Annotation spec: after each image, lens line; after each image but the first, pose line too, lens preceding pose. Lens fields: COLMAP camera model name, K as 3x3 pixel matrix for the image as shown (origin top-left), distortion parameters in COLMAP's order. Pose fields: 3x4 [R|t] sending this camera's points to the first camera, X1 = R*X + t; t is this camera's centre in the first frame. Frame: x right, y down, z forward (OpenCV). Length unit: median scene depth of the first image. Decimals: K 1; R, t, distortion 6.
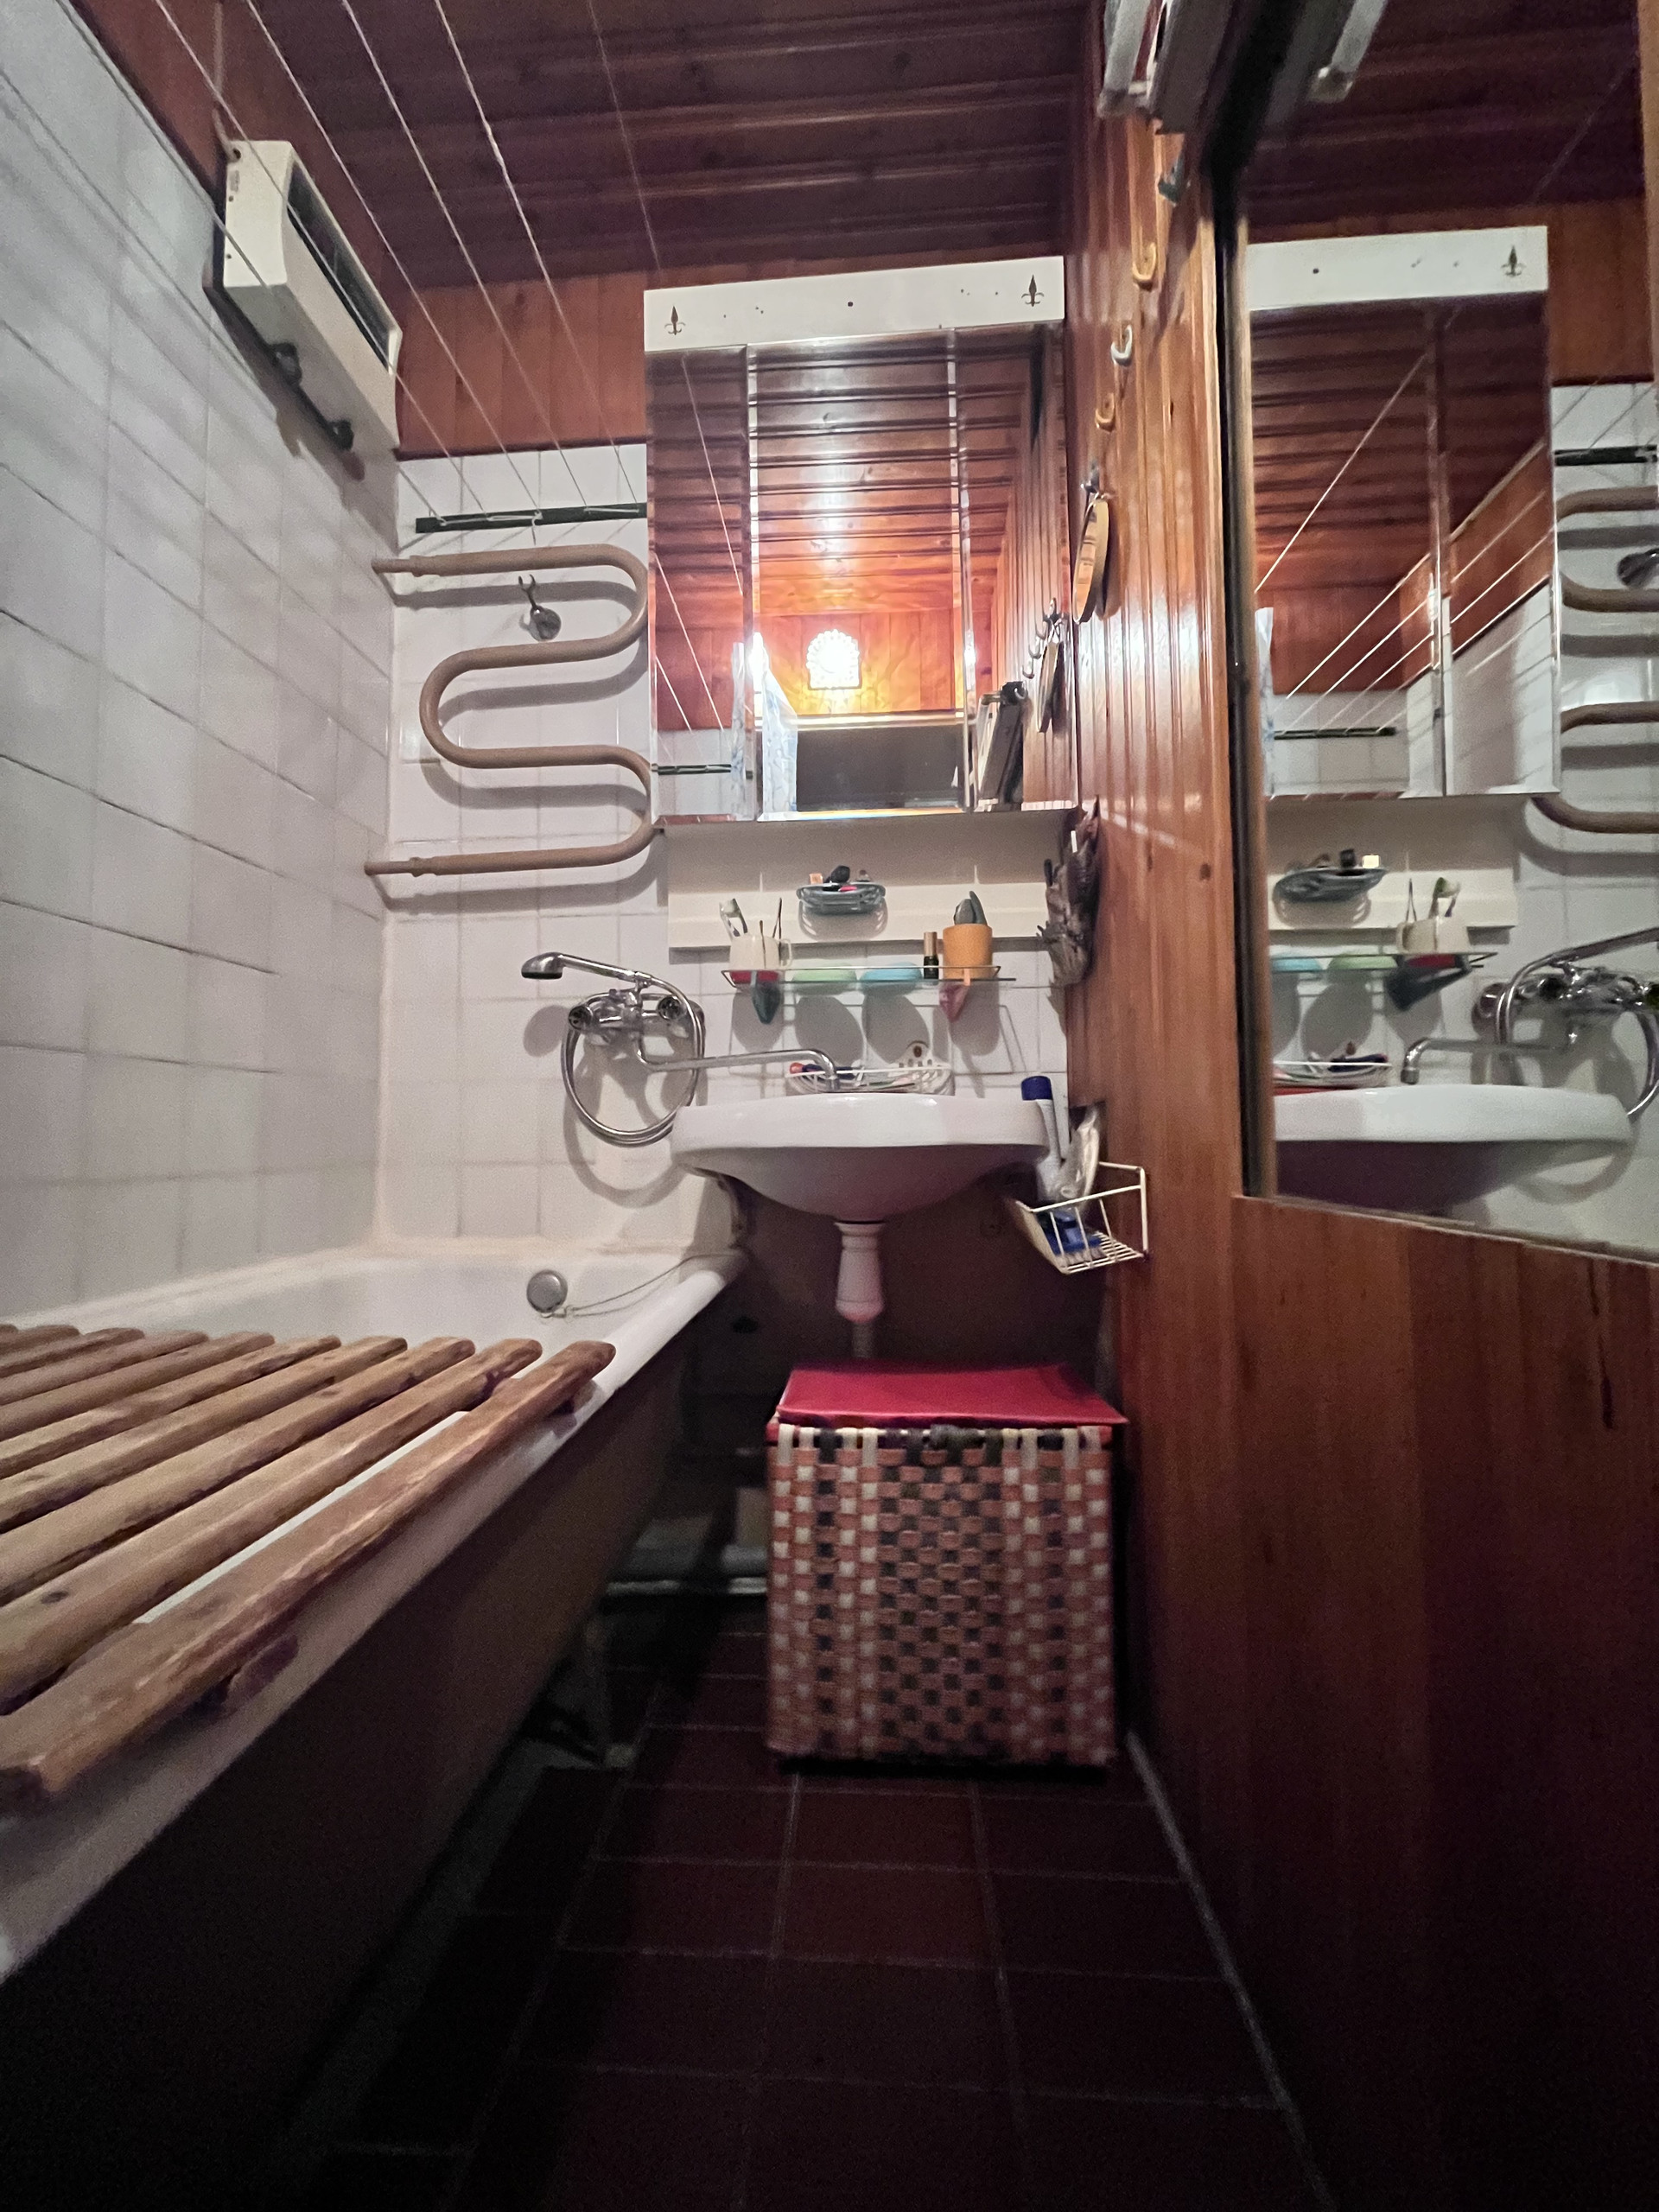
lens RADIAL K [[889.9, 0, 825.9], [0, 889.9, 1106.8], [0, 0, 1]] dist [-0.003522, -0.000506]
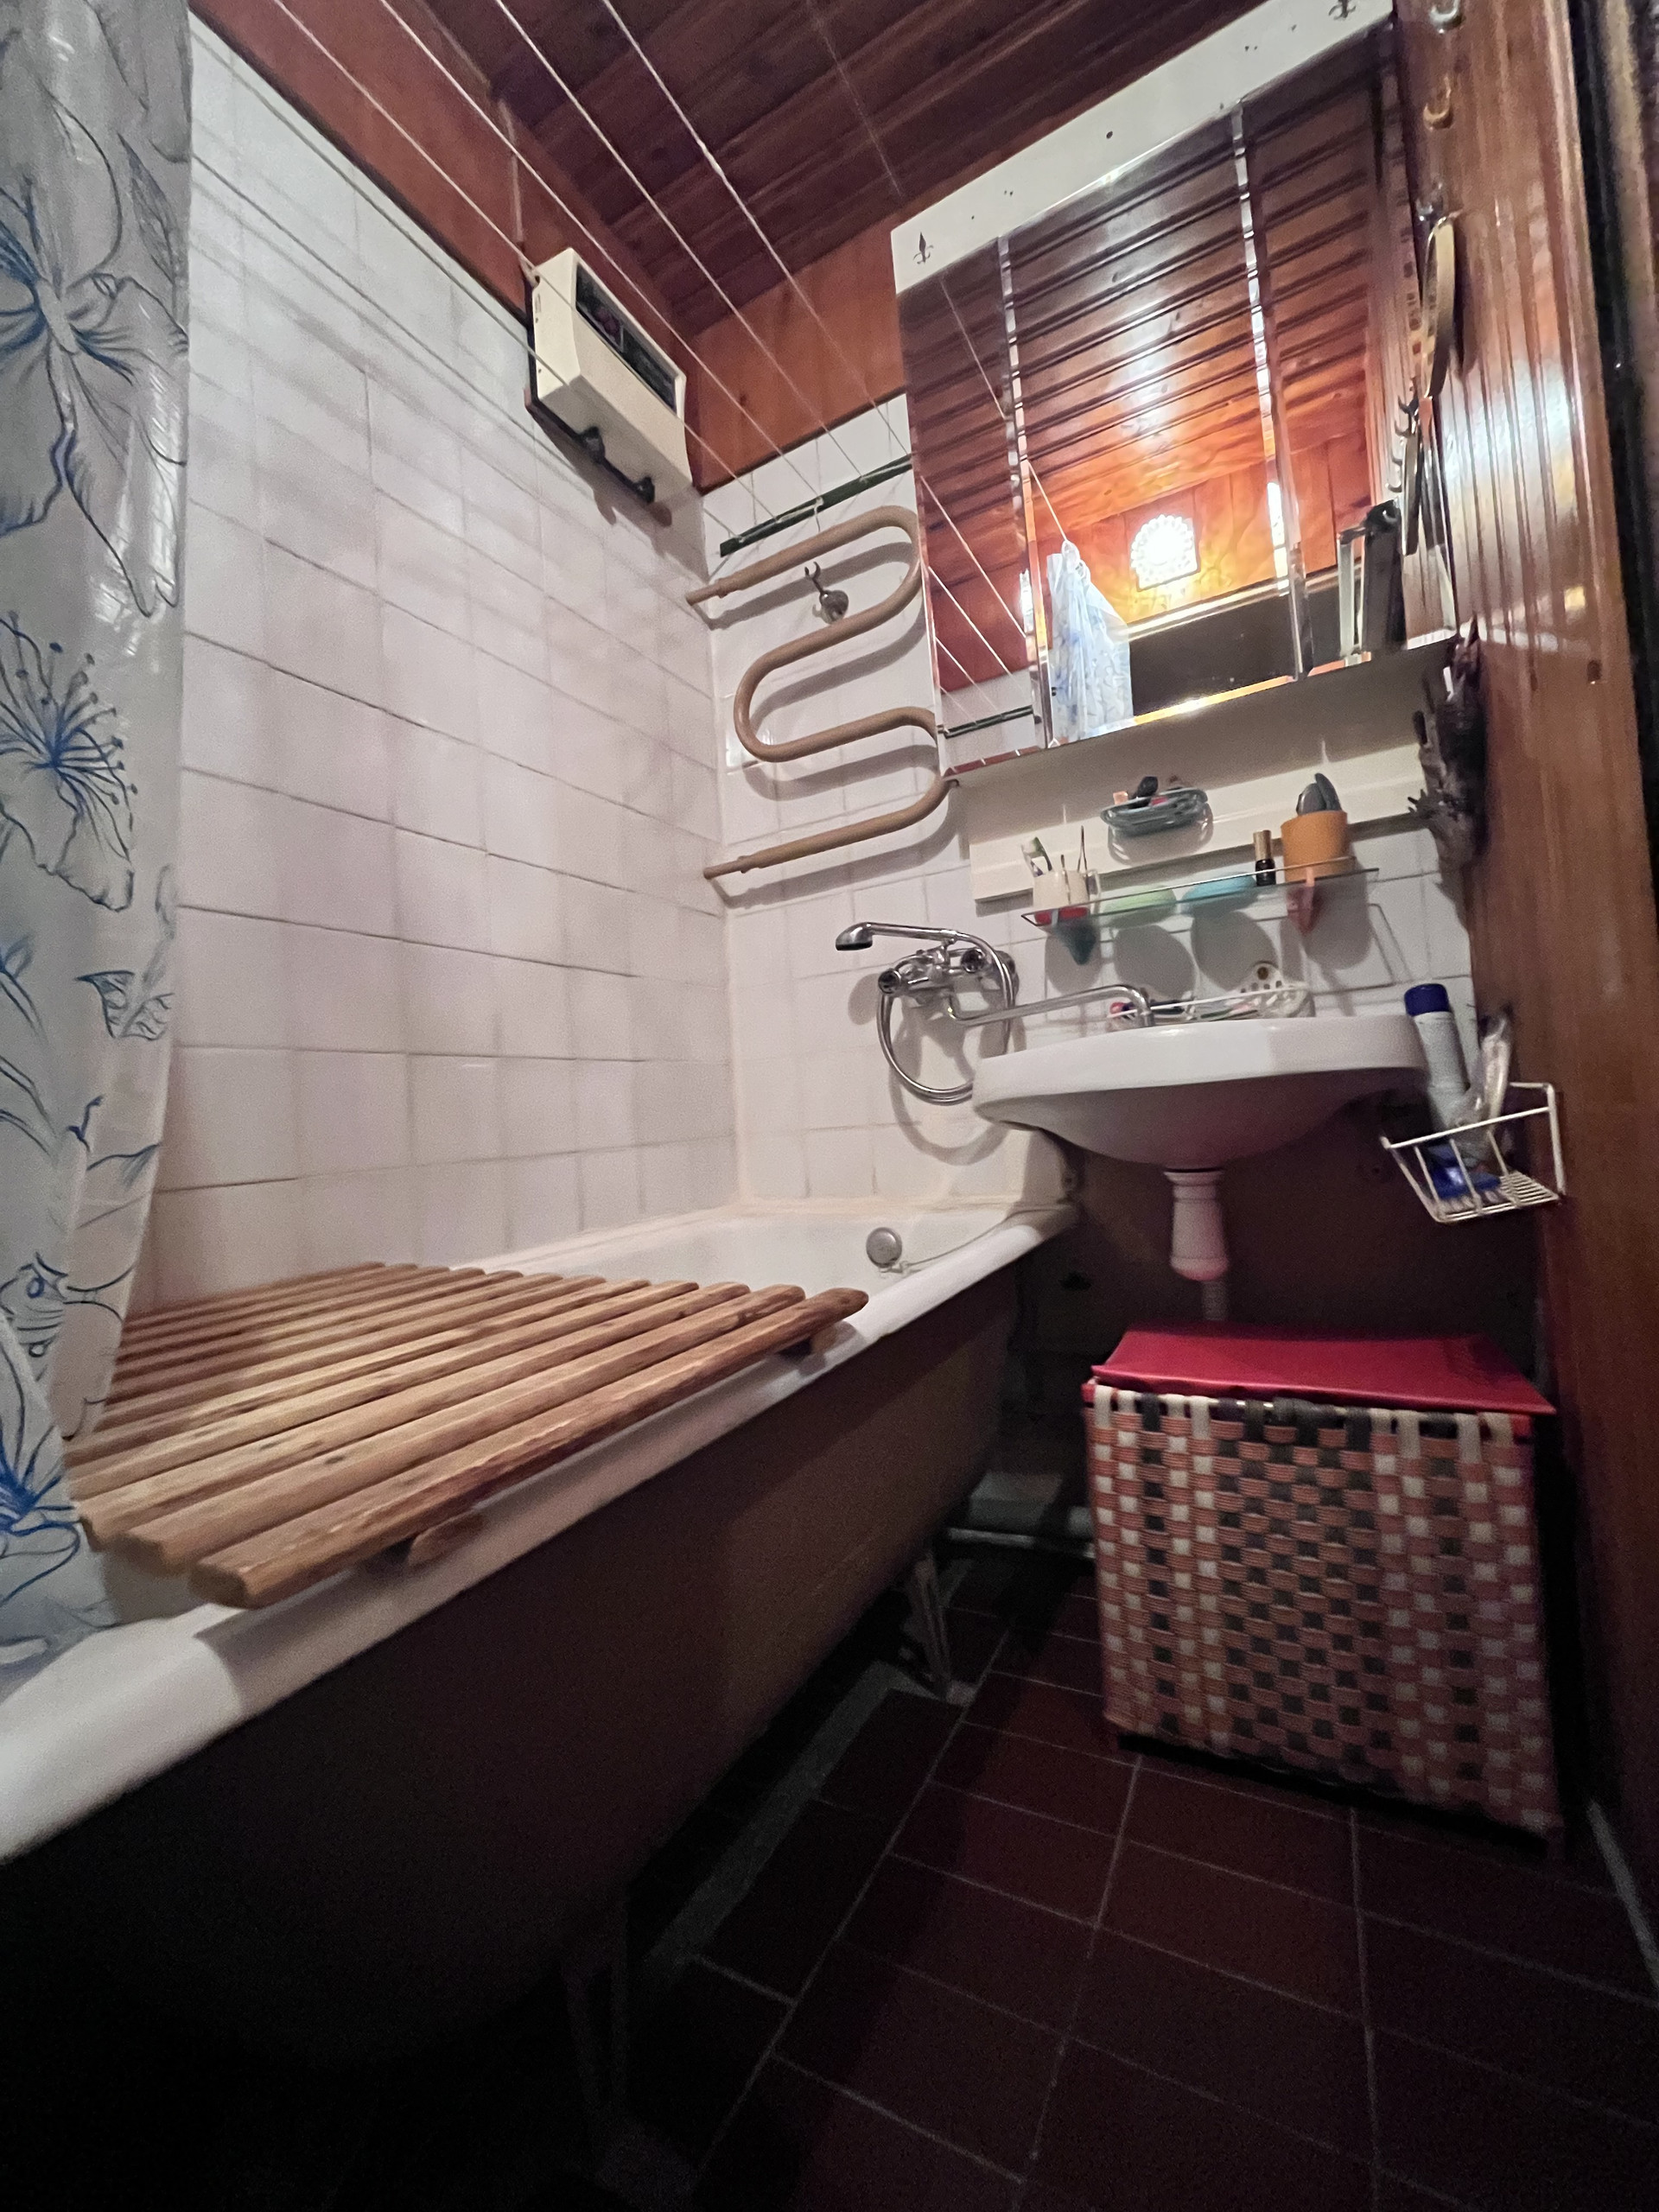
lens RADIAL K [[889.9, 0, 826.9], [0, 889.9, 1107.1], [0, 0, 1]] dist [-0.003522, -0.000506]
pose [[0.902659, -0.065383, -0.425362, 0.092446], [0.082873, 0.996301, 0.022722, 0.015003], [0.422303, -0.055761, 0.904738, 0.035269]]
